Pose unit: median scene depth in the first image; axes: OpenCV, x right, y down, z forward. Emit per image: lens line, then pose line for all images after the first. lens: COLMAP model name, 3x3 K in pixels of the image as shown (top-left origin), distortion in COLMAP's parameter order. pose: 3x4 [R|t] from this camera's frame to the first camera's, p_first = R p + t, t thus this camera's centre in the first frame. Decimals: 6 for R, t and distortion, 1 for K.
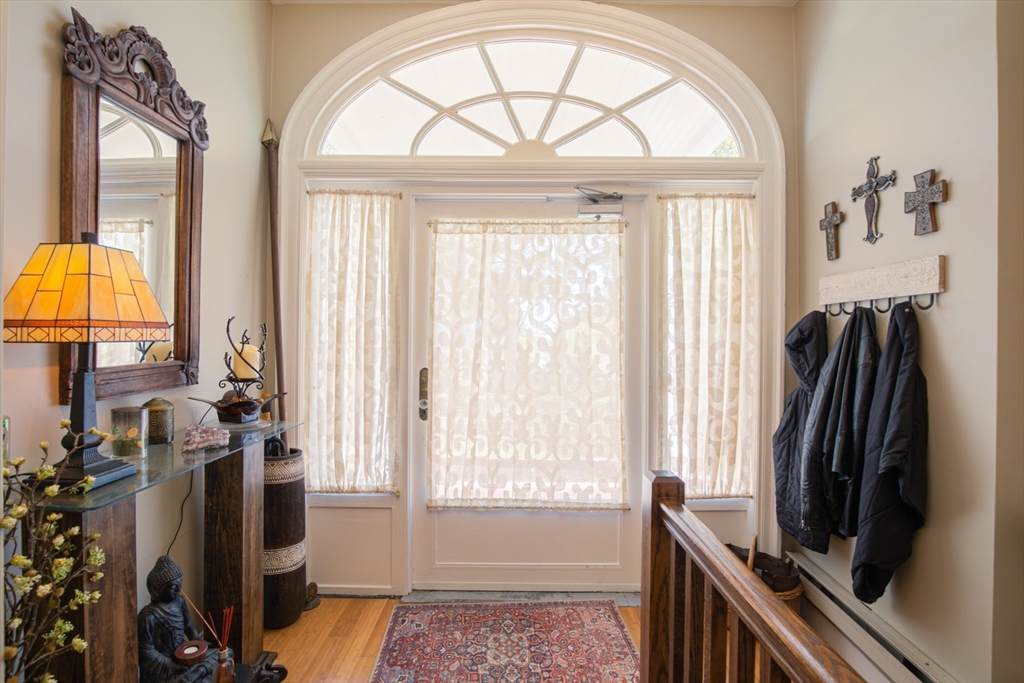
lens RADIAL K [[475.2, 0, 508.6], [0, 475.2, 337.3], [0, 0, 1]] dist [-0.031225, 0.004815]
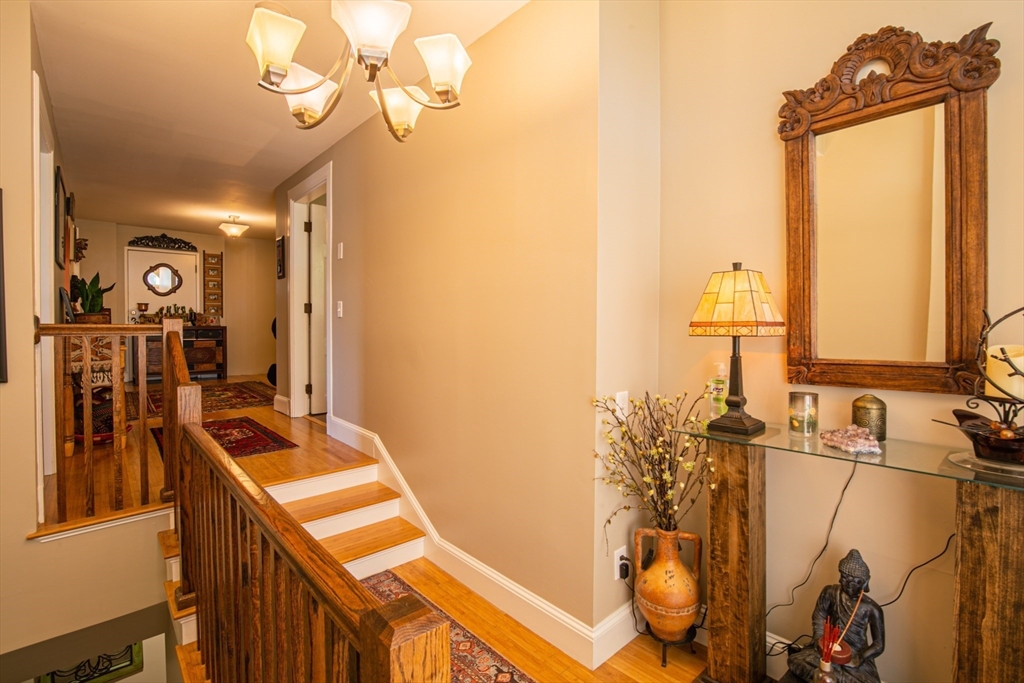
lens RADIAL K [[475.2, 0, 508.6], [0, 475.2, 337.3], [0, 0, 1]] dist [-0.031225, 0.004815]
pose [[-0.737620, 0.008088, -0.675168, 0.311260], [-0.005922, 0.999812, 0.018446, -0.004458], [0.675190, 0.017604, -0.737433, 0.775442]]
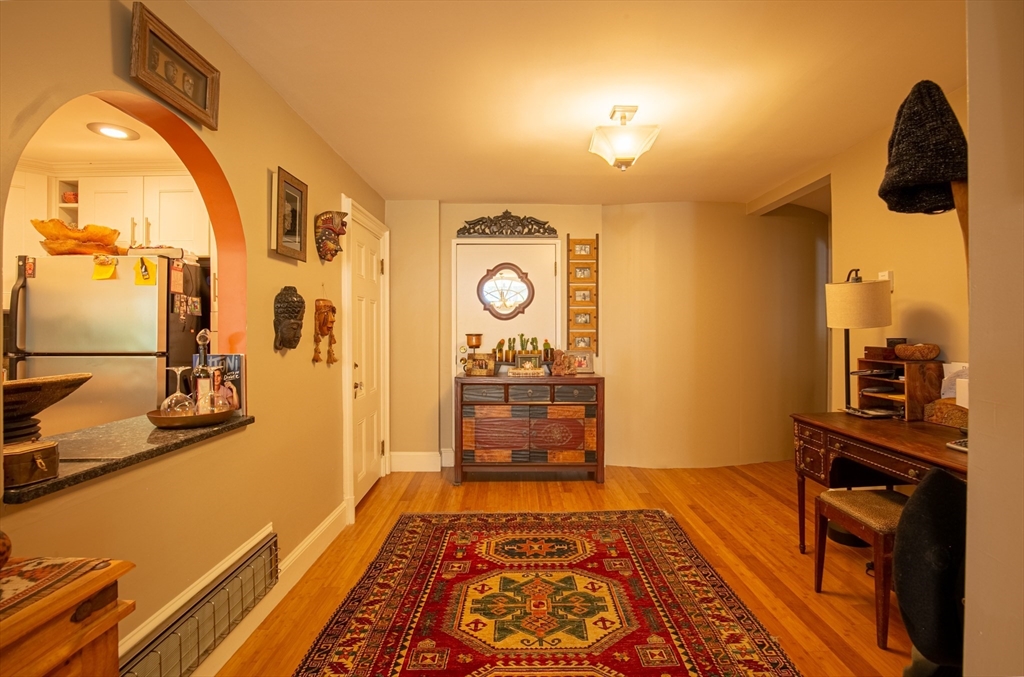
lens RADIAL K [[486.7, 0, 508.6], [0, 486.7, 332.9], [0, 0, 1]] dist [-0.000529, 0.000047]
pose [[-0.999969, -0.007269, -0.002960, -0.090913], [-0.007249, 0.999951, -0.006717, -0.142698], [0.003008, -0.006696, -0.999973, -1.170222]]
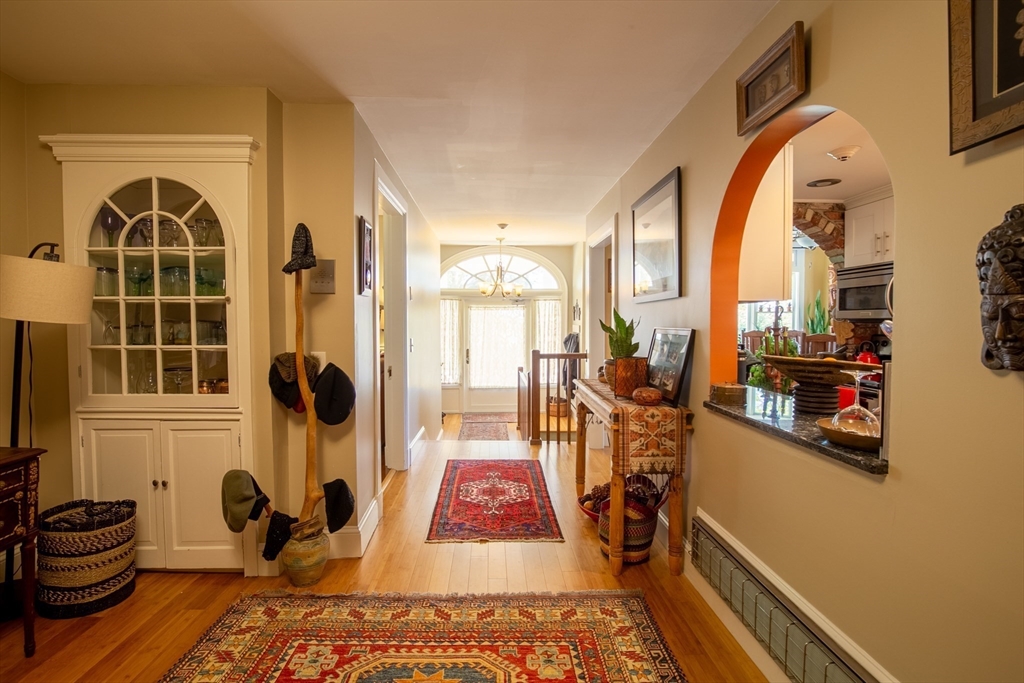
lens RADIAL K [[475.2, 0, 508.6], [0, 475.2, 337.3], [0, 0, 1]] dist [-0.031225, 0.004815]
pose [[0.998454, -0.008681, 0.054910, -0.071829], [0.006564, 0.999232, 0.038619, -0.158480], [-0.055203, -0.038199, 0.997744, -2.580577]]
